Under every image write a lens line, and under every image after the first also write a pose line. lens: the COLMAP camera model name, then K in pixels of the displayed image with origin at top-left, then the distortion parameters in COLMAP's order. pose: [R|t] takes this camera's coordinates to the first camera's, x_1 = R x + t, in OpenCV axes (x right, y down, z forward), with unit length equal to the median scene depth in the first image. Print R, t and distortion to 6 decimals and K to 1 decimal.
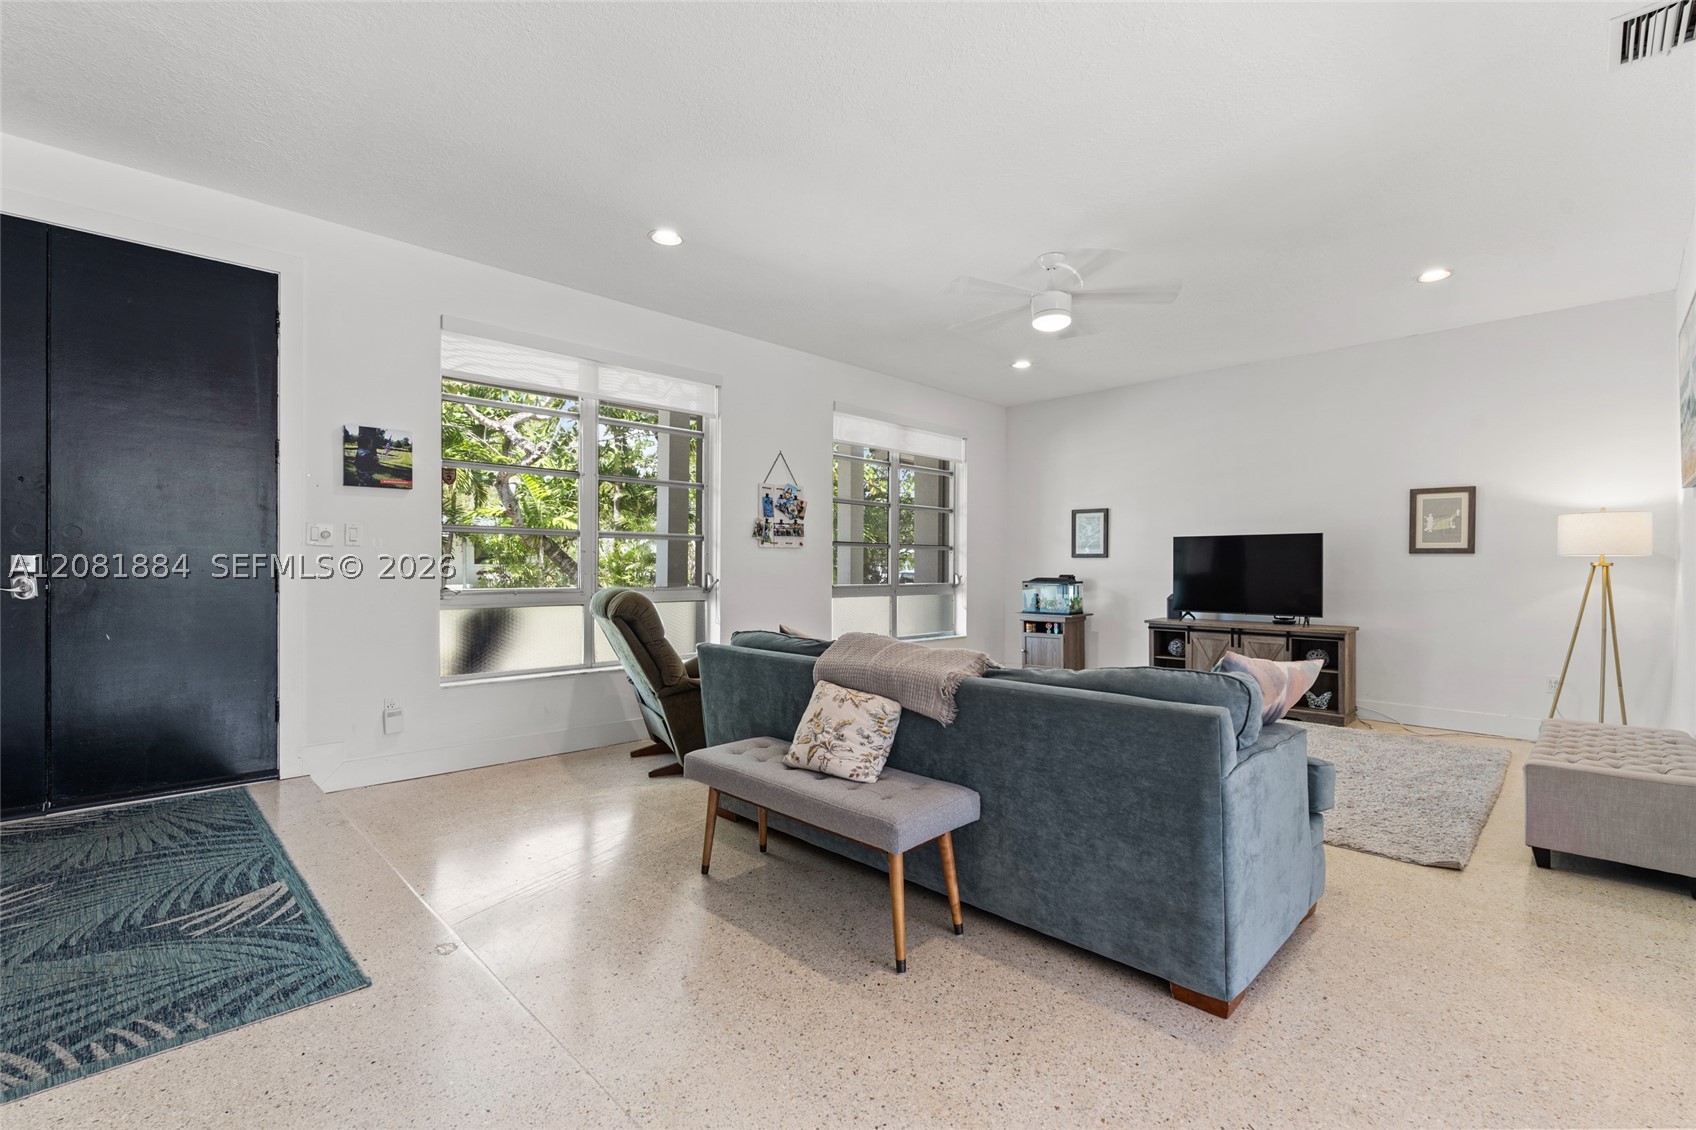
lens RADIAL K [[754.5, 0, 843.6], [0, 754.5, 562.6], [0, 0, 1]] dist [-0.001621, -0.000452]
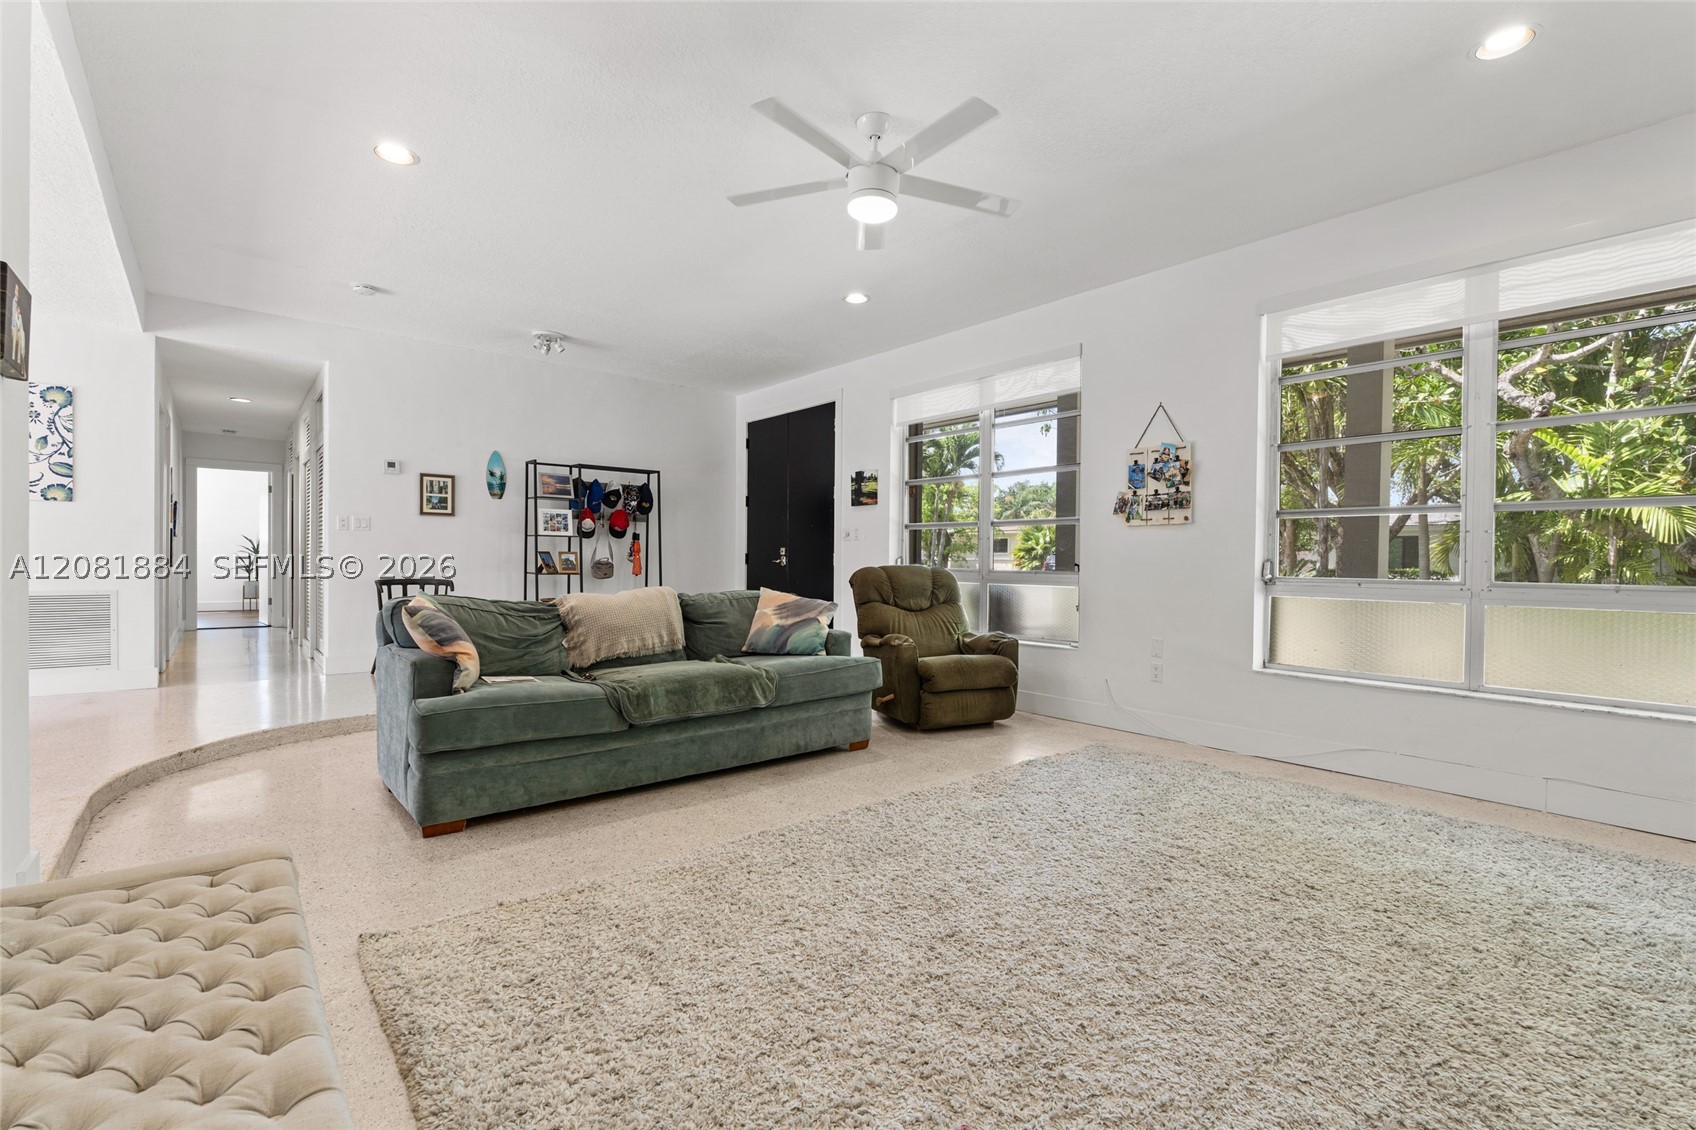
lens RADIAL K [[754.5, 0, 843.6], [0, 754.5, 562.6], [0, 0, 1]] dist [-0.001621, -0.000452]
pose [[-0.088949, -0.001224, -0.996035, 0.744625], [-0.003515, 0.999993, -0.000915, 0.021993], [0.996030, 0.003420, -0.088952, 0.751561]]
